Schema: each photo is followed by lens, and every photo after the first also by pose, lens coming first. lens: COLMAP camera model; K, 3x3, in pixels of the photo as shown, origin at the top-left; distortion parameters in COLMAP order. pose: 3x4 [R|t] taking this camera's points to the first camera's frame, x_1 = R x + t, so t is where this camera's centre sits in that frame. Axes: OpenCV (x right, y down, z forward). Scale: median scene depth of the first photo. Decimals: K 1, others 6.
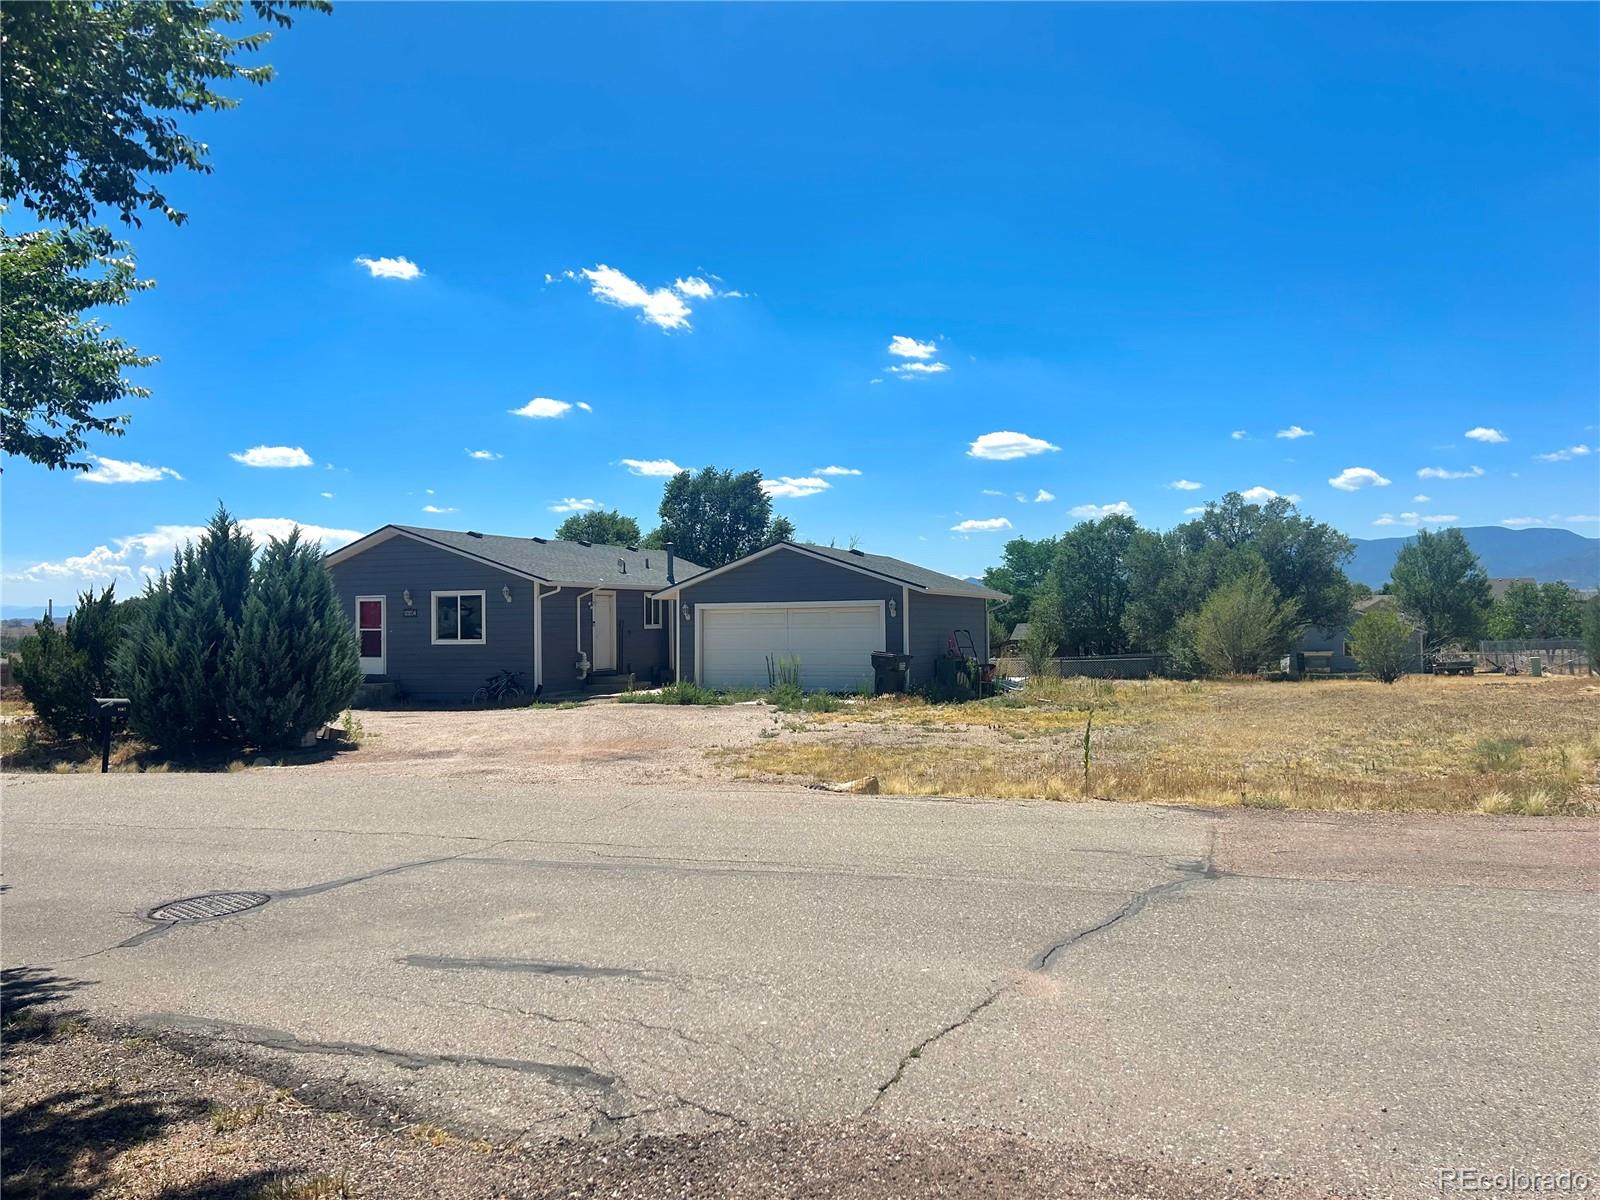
lens RADIAL K [[1016.8, 0, 800.0], [0, 1016.8, 600.0], [0, 0, 1]] dist [0.000423, 0.000047]
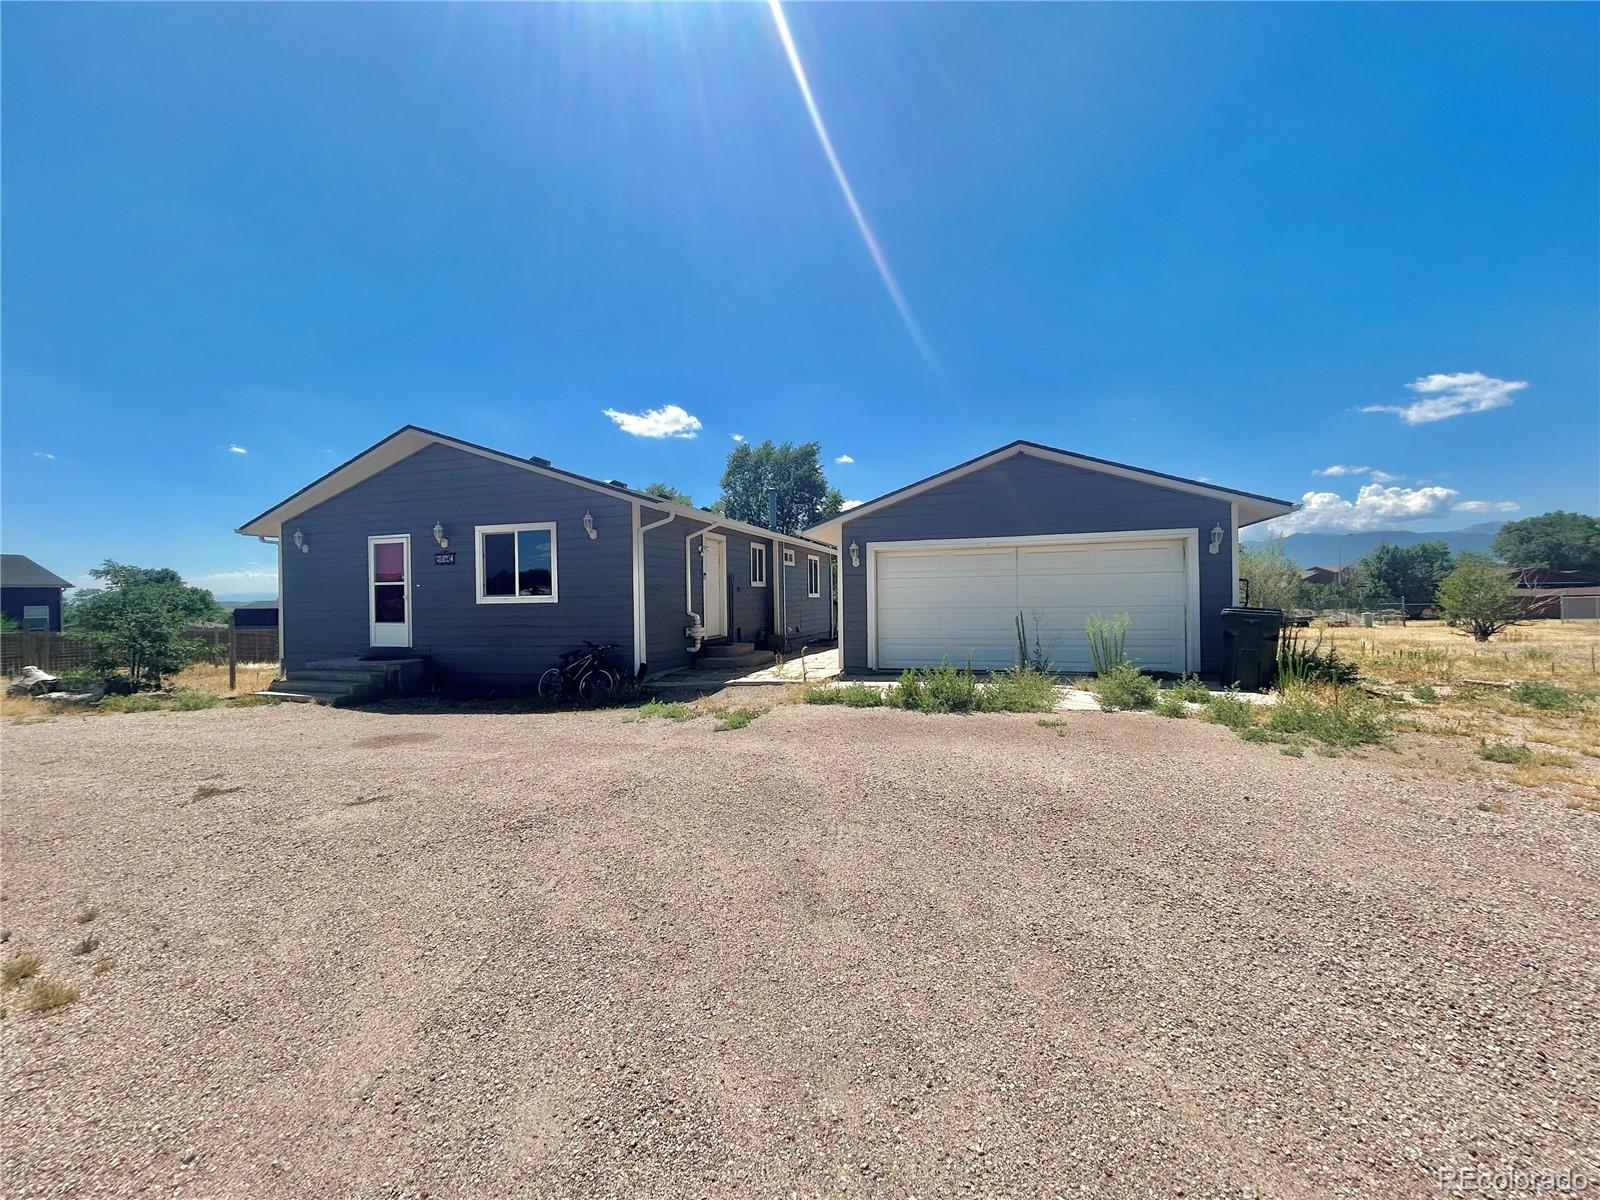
lens RADIAL K [[645.1, 0, 800.0], [0, 645.1, 600.0], [0, 0, 1]] dist [0.000384, 0.000061]
pose [[0.997747, -0.002436, 0.067038, -0.172598], [0.000774, 0.999692, 0.024802, 0.030615], [-0.067078, -0.024695, 0.997442, 0.548047]]
